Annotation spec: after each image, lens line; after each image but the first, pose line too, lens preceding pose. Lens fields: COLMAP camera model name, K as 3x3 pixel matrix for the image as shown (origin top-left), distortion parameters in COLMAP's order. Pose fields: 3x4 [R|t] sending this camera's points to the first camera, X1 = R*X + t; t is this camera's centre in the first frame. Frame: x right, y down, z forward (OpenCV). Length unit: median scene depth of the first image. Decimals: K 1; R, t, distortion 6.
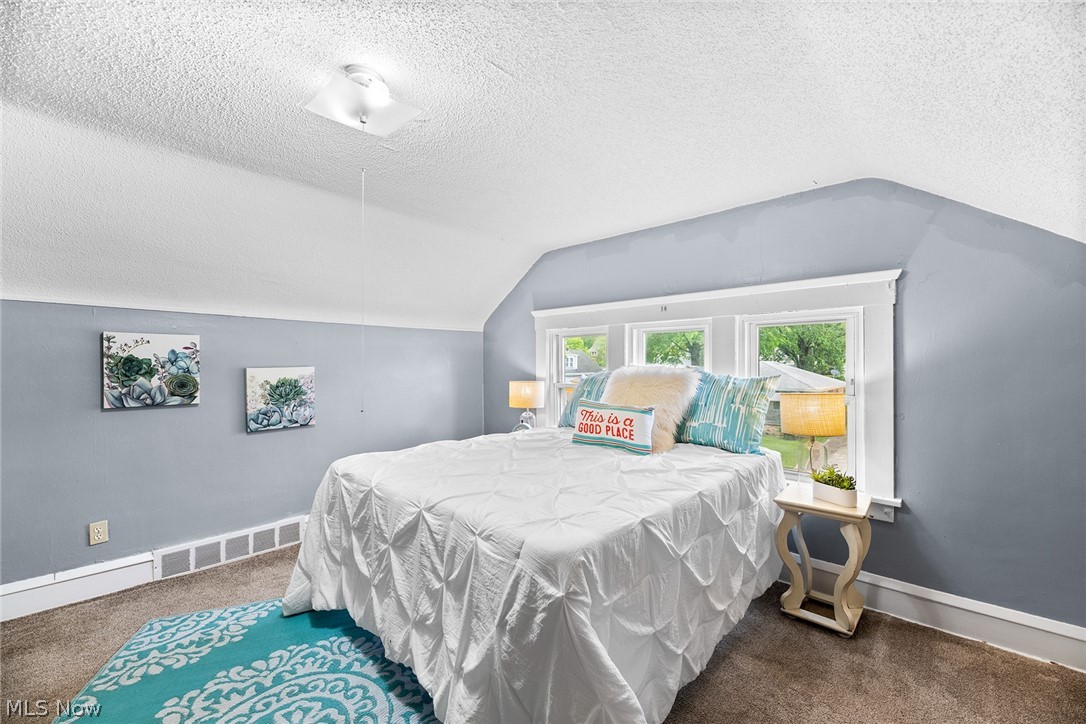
lens RADIAL K [[441.5, 0, 548.3], [0, 441.5, 365.1], [0, 0, 1]] dist [-0.001285, -0.001739]
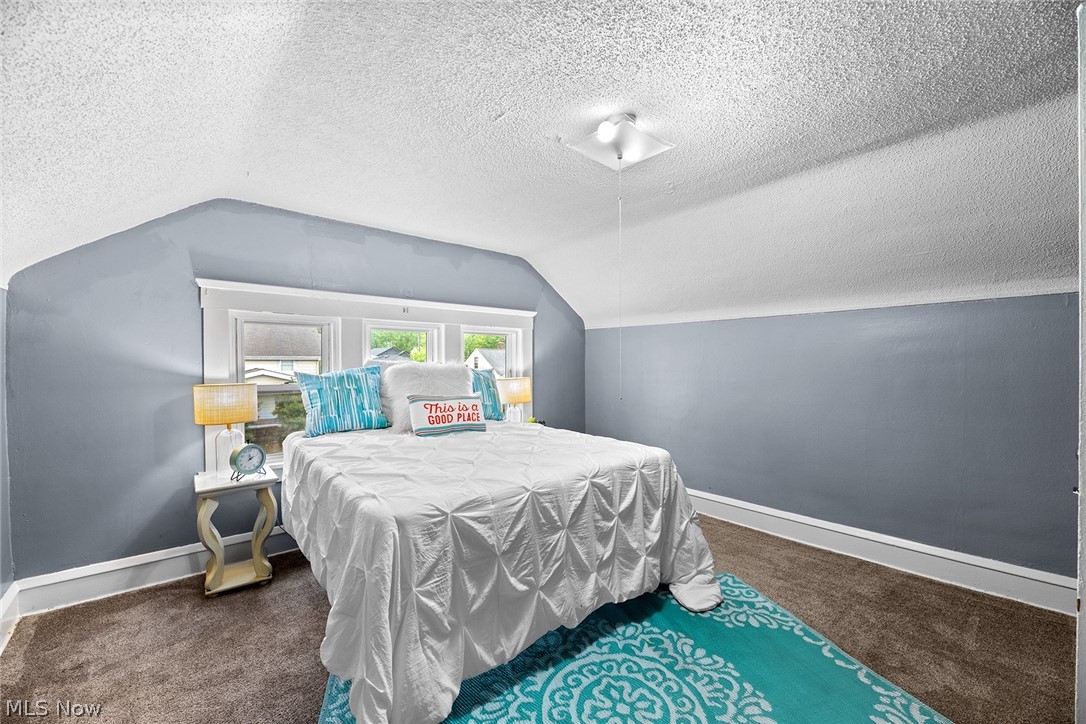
lens RADIAL K [[441.5, 0, 547.5], [0, 441.5, 366.7], [0, 0, 1]] dist [-0.001285, -0.001739]
pose [[0.113167, -0.008694, 0.993538, -1.016028], [-0.001769, 0.999958, 0.008952, 0.004322], [-0.993574, -0.002771, 0.113146, 0.658845]]
